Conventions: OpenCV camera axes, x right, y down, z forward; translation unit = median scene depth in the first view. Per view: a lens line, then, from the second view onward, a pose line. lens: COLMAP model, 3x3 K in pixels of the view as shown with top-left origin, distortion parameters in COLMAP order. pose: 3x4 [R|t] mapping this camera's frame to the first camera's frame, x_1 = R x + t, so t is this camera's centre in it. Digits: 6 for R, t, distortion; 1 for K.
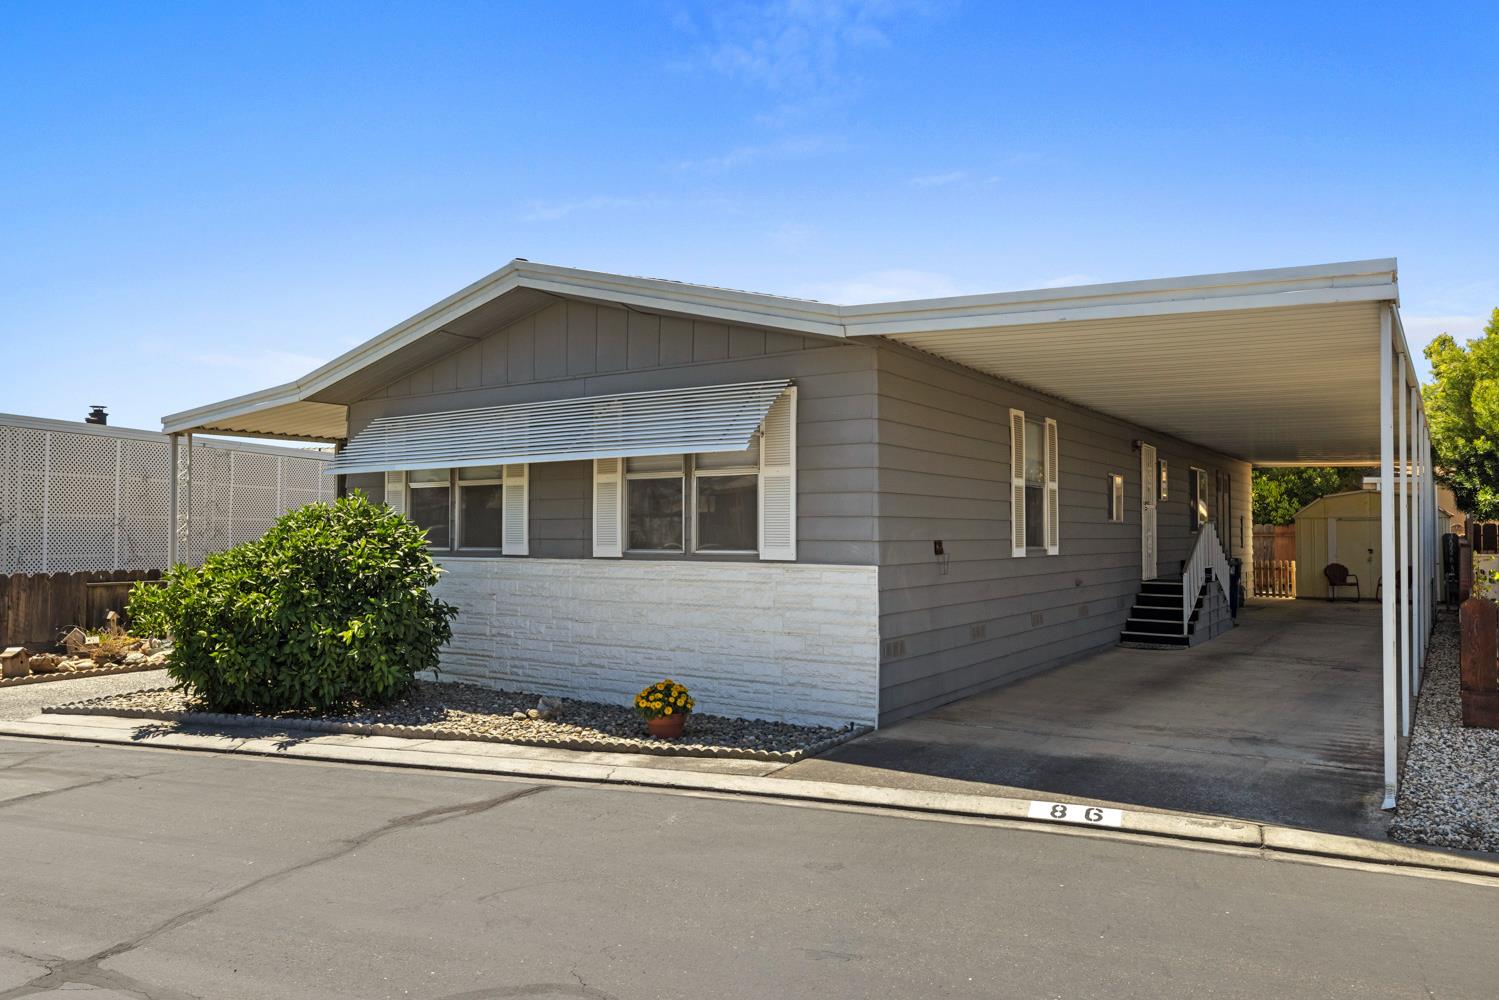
lens RADIAL K [[1053.6, 0, 749.3], [0, 1053.6, 497.0], [0, 0, 1]] dist [0.003325, 0.001020]
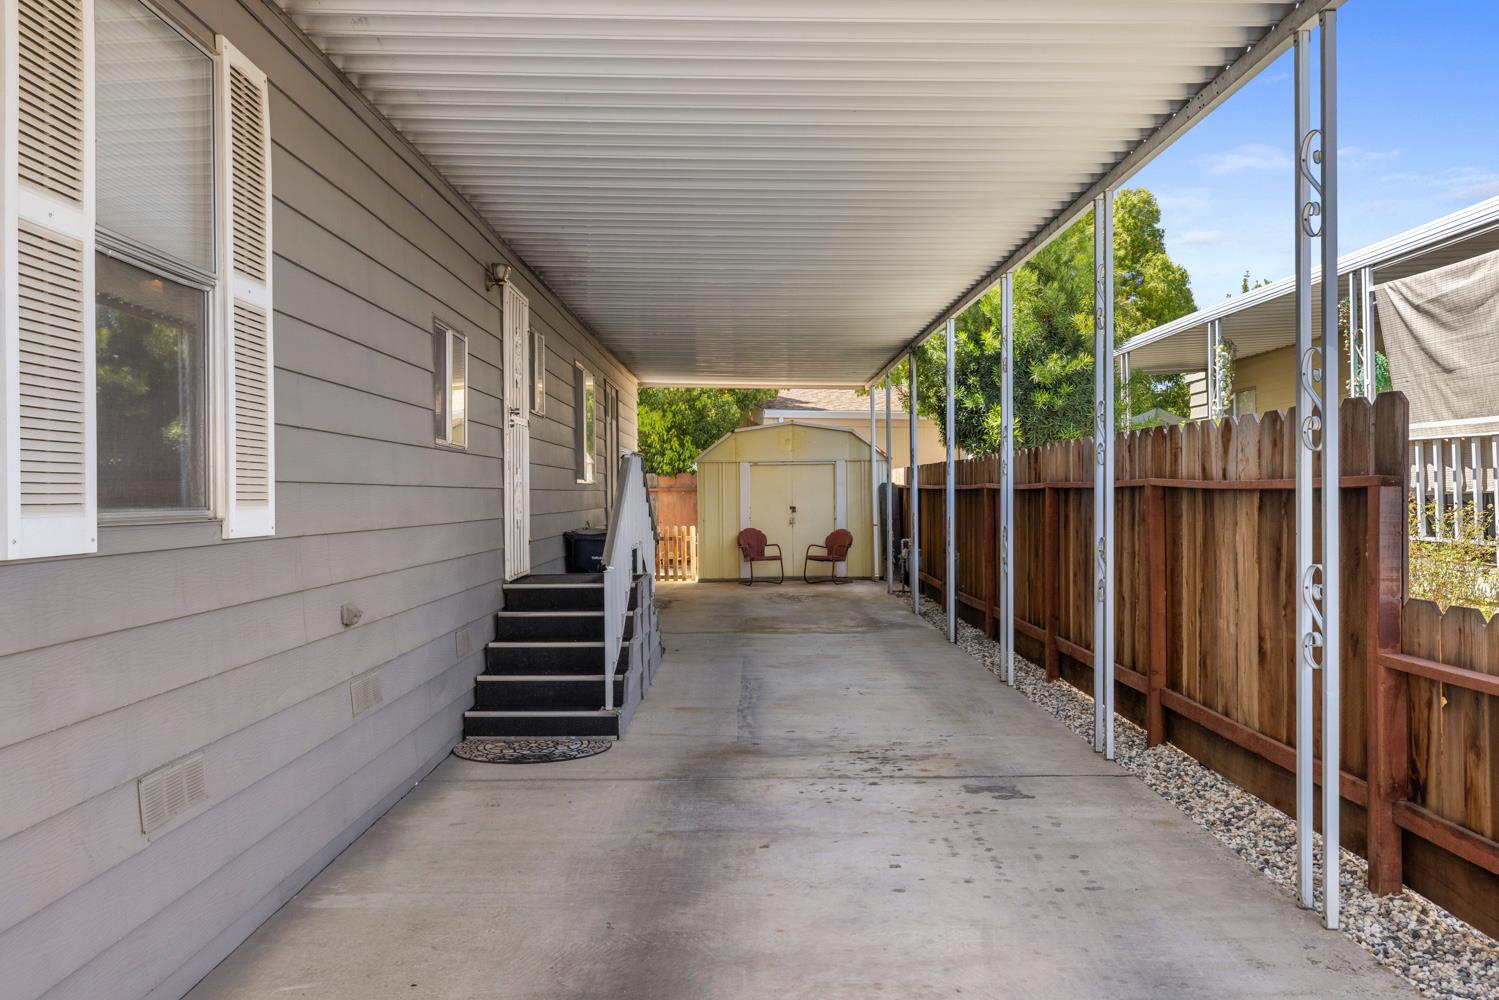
lens RADIAL K [[1189.7, 0, 752.7], [0, 1189.7, 491.0], [0, 0, 1]] dist [-0.002564, -0.000618]
pose [[0.825039, -0.009388, 0.564997, 0.259073], [-0.006726, 0.999628, 0.026432, 0.039531], [-0.565035, -0.025607, 0.824669, 0.781049]]
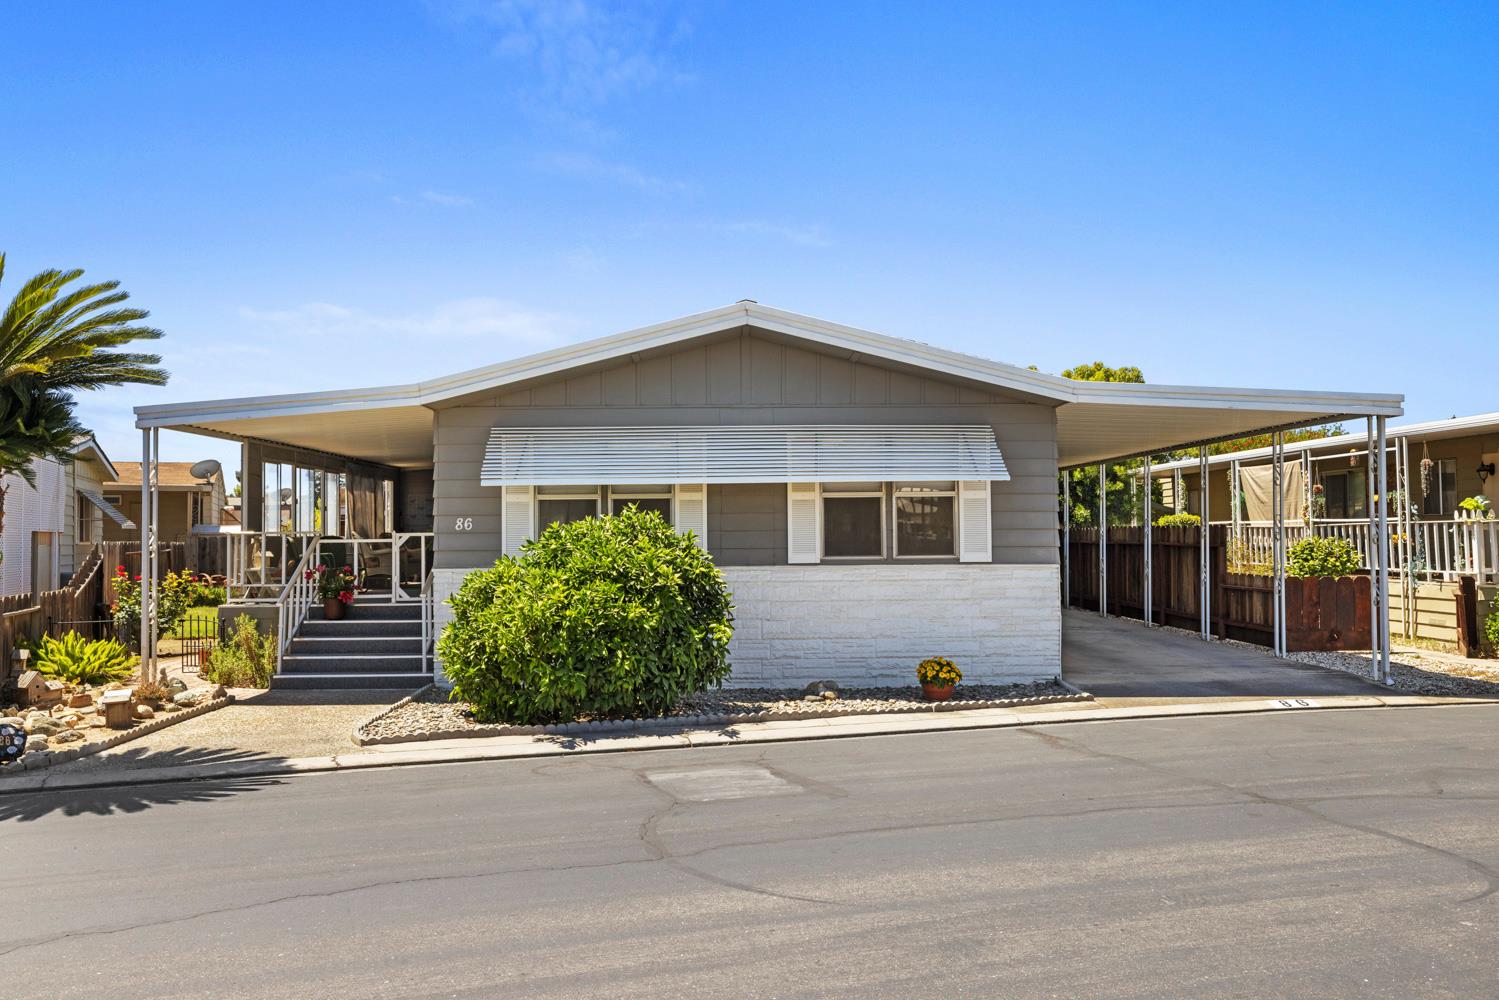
lens RADIAL K [[1141.0, 0, 748.9], [0, 1141.0, 503.9], [0, 0, 1]] dist [-0.002416, 0.003004]
pose [[0.815190, 0.010545, 0.579097, -0.912634], [-0.012423, 0.999923, -0.000721, -0.007288], [-0.579060, -0.006606, 0.815258, 0.002179]]
